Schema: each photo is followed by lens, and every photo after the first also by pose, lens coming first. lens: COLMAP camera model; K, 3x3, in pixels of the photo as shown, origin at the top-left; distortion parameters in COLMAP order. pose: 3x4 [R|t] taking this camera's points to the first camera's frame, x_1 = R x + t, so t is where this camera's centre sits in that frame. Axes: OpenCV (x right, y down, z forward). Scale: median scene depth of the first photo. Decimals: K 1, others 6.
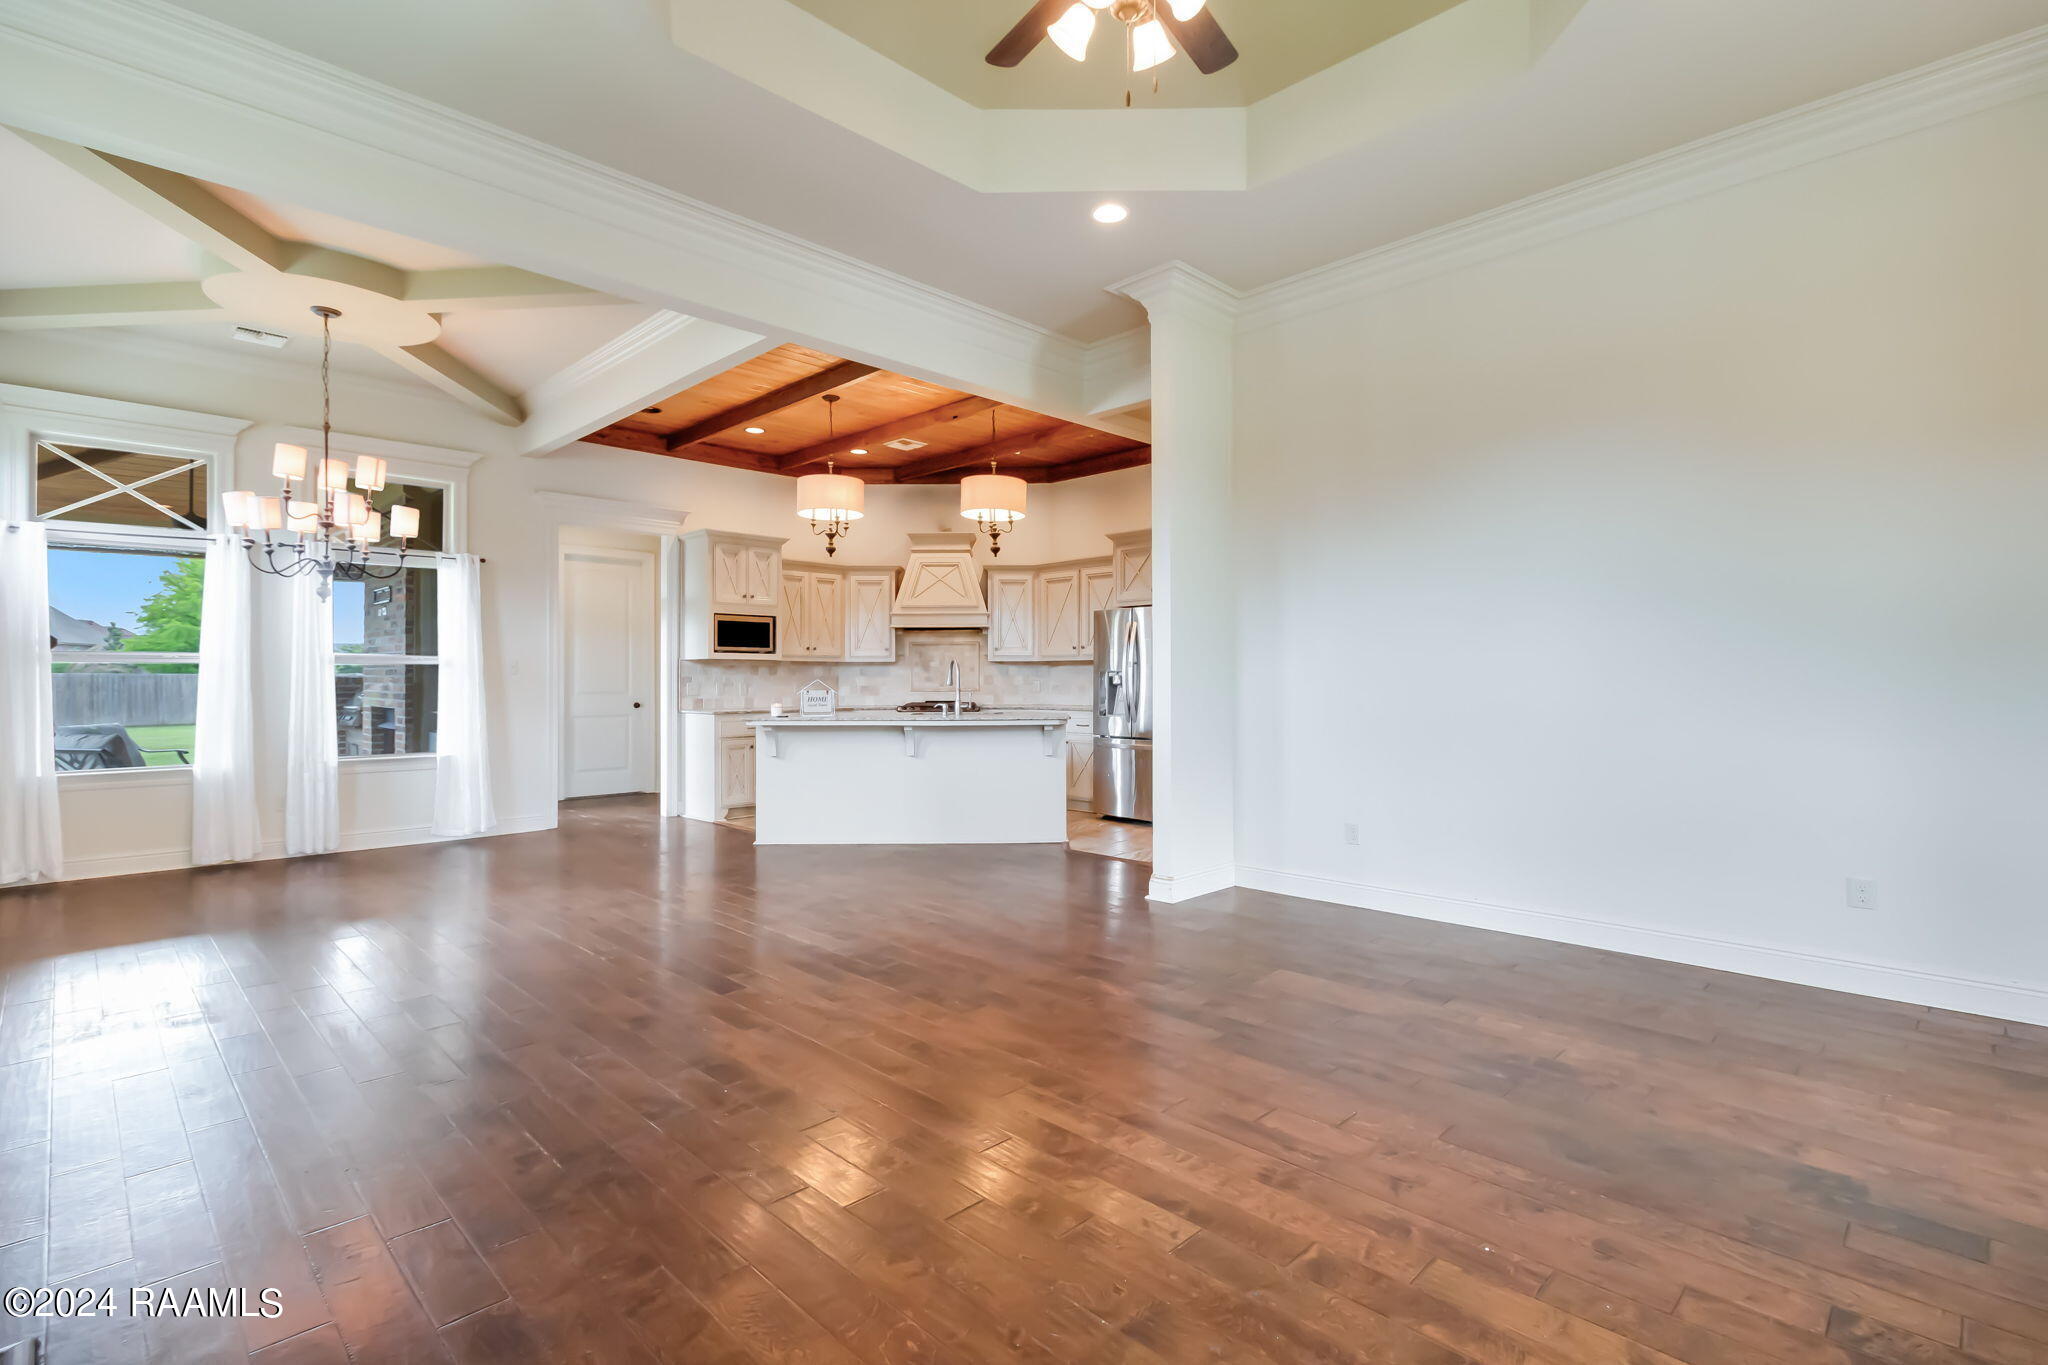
lens RADIAL K [[948.9, 0, 1021.0], [0, 948.9, 682.0], [0, 0, 1]] dist [0.002397, 0.000028]
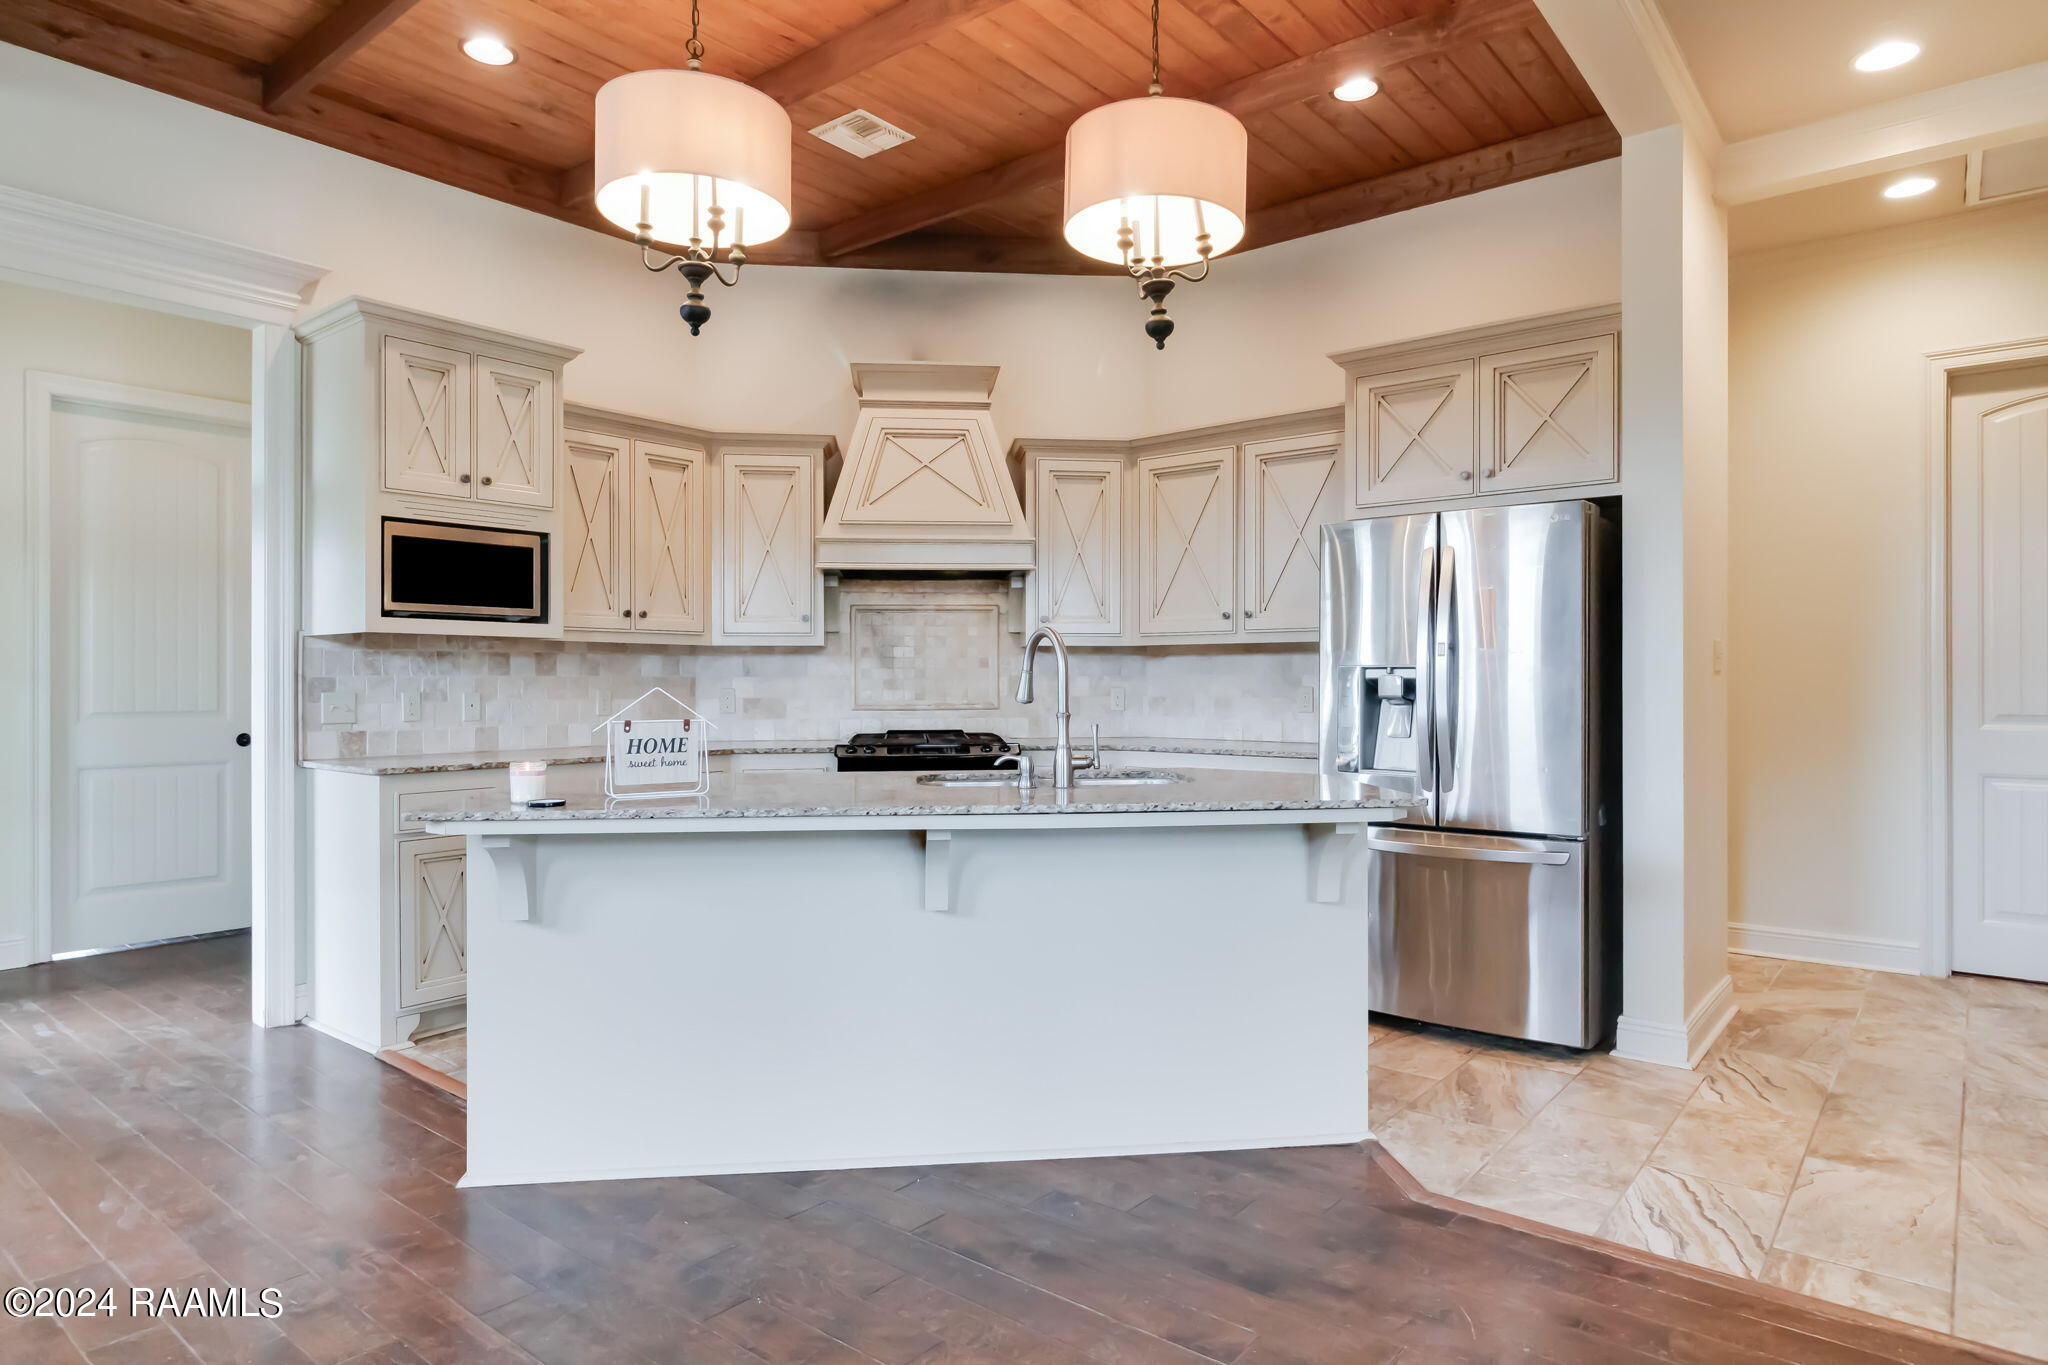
lens RADIAL K [[1186.4, 0, 1019.1], [0, 1186.4, 685.8], [0, 0, 1]] dist [0.001924, 0.001217]
pose [[0.995223, 0.000961, 0.097625, -0.098922], [-0.001141, 0.999998, 0.001789, -0.003257], [-0.097623, -0.001892, 0.995222, 0.440982]]
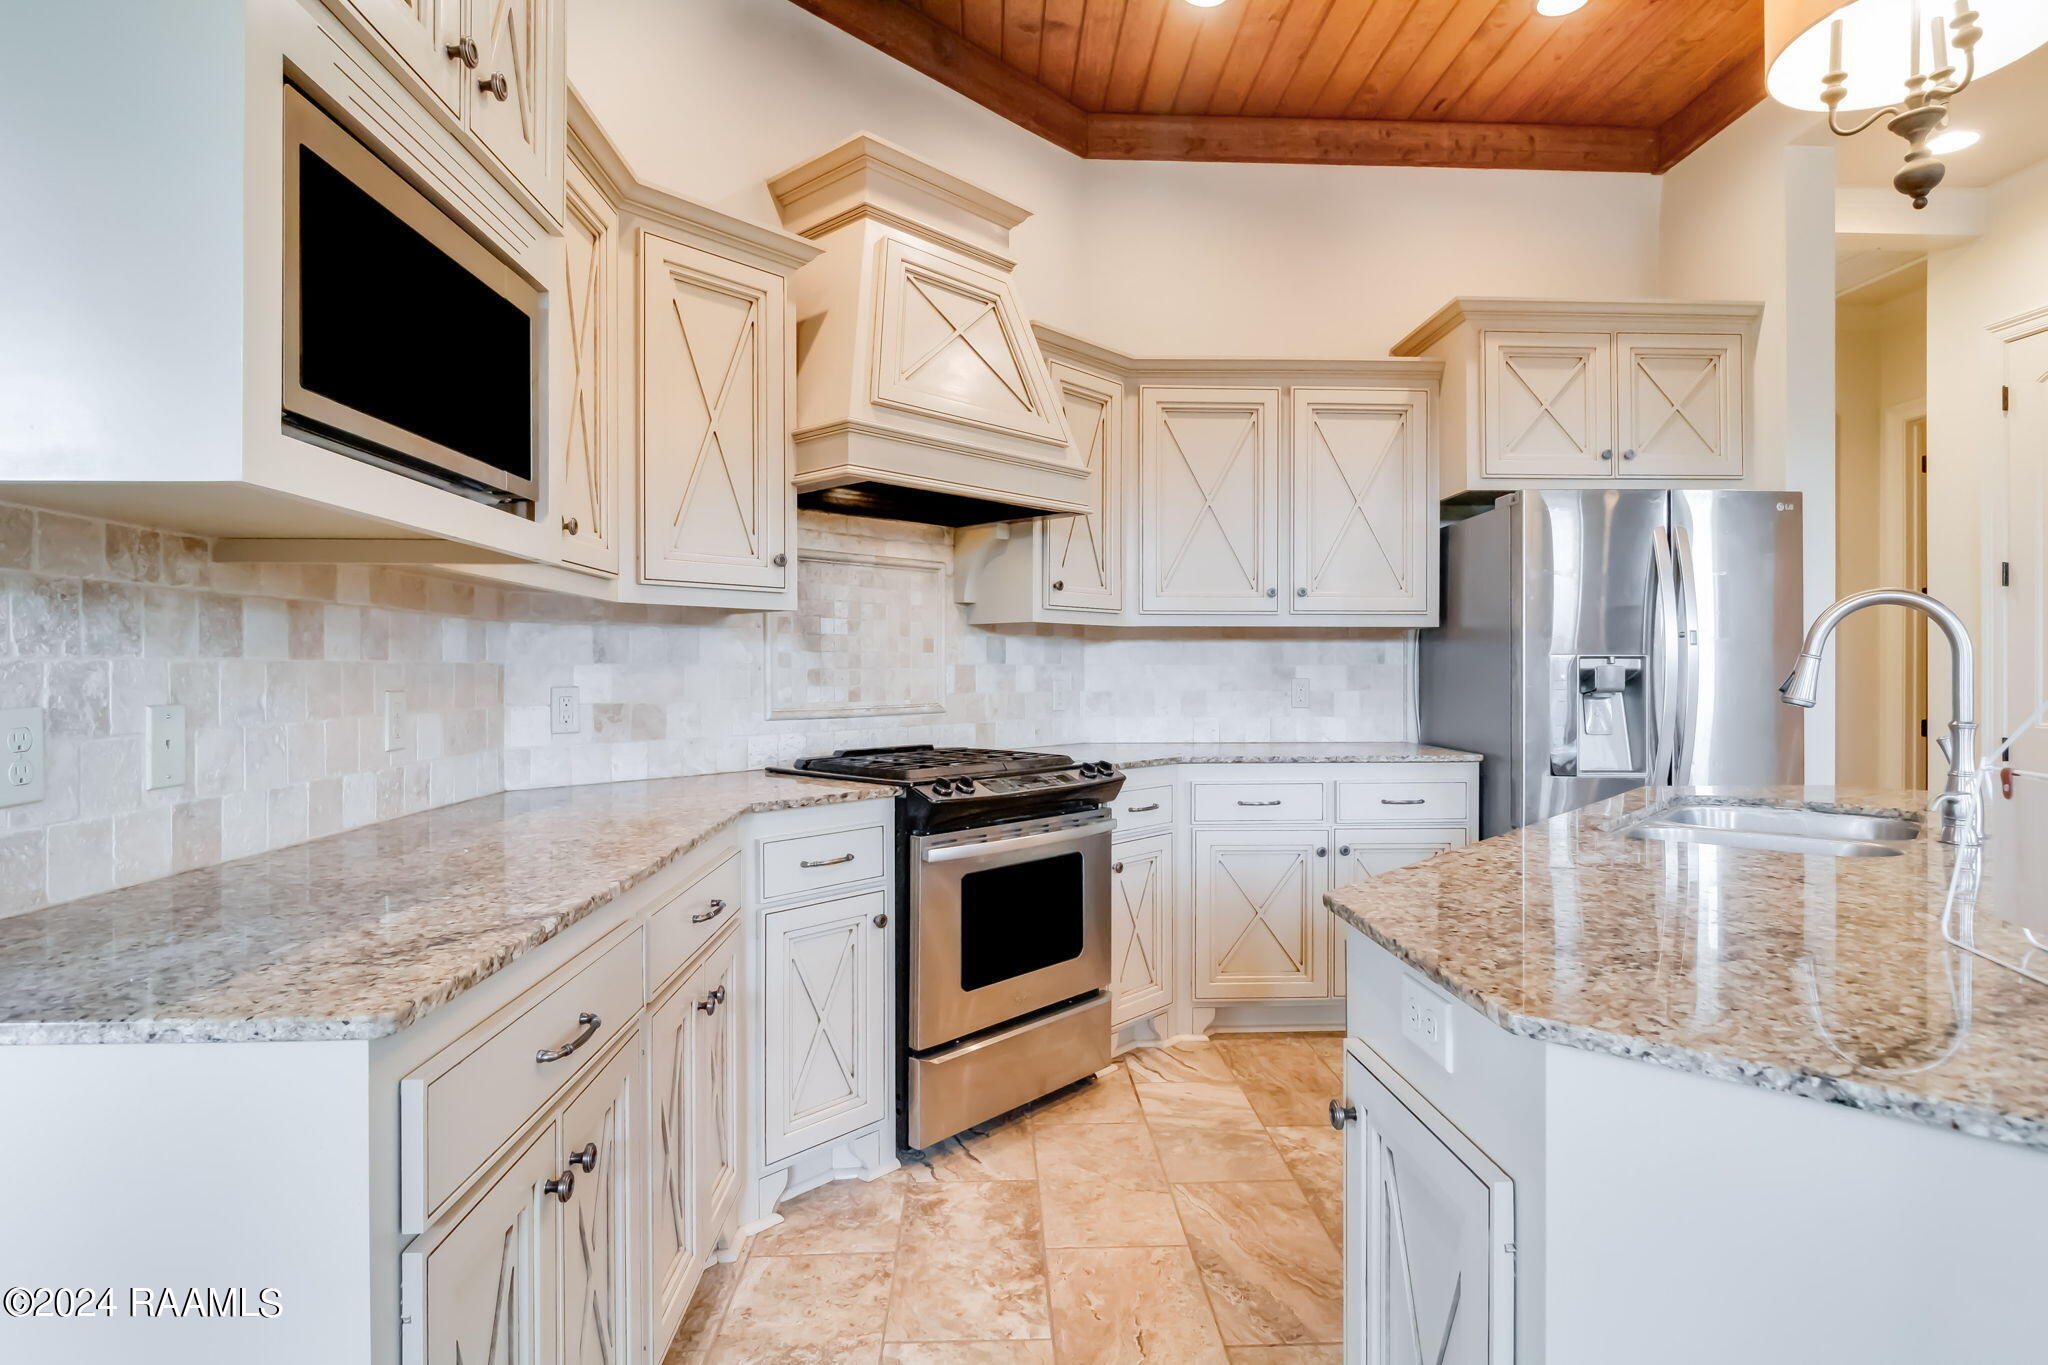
lens RADIAL K [[1083.8, 0, 1040.2], [0, 1083.8, 673.1], [0, 0, 1]] dist [0.003306, 0.000938]
pose [[0.671634, 0.000412, 0.740883, -0.324639], [0.000268, 1.000000, -0.000800, -0.003889], [-0.740883, 0.000736, 0.671634, 0.780235]]
